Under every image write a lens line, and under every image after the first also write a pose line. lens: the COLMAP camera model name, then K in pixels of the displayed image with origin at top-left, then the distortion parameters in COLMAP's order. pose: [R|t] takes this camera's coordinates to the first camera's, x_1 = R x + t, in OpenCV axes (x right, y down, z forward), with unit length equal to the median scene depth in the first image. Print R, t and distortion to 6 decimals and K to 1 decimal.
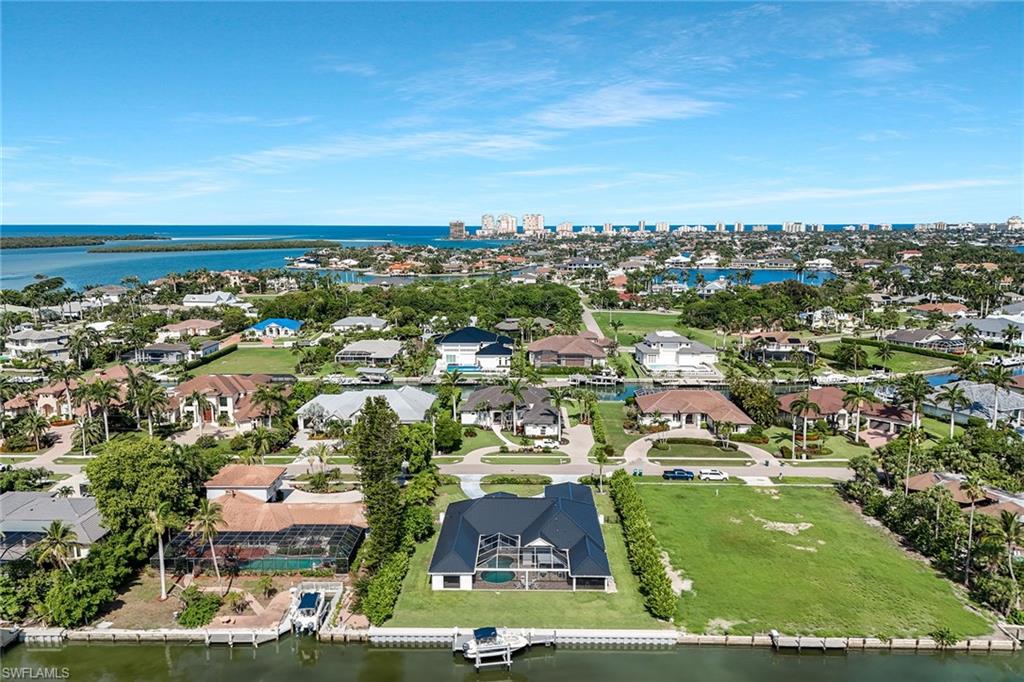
lens RADIAL K [[746.4, 0, 512.3], [0, 746.4, 311.0], [0, 0, 1]] dist [0.072362, -0.070565]
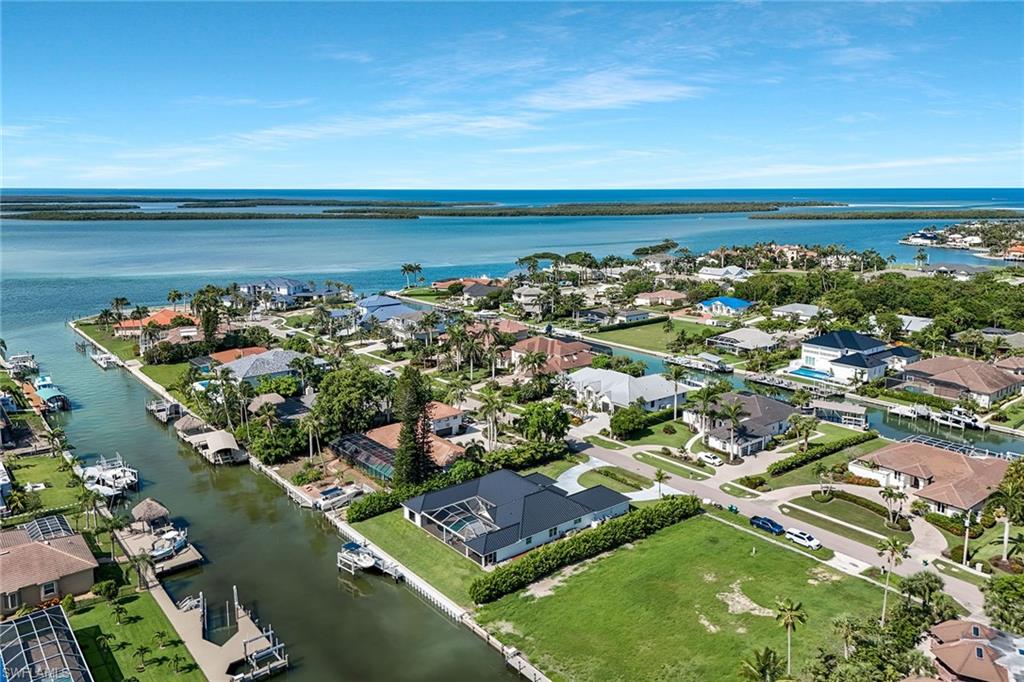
lens RADIAL K [[749.7, 0, 508.8], [0, 749.7, 339.7], [0, 0, 1]] dist [0.070530, -0.067814]
pose [[0.646517, 0.149460, -0.748116, 0.566650], [-0.087417, 0.988676, 0.121975, -0.066168], [0.757875, -0.013460, 0.652261, 0.173692]]
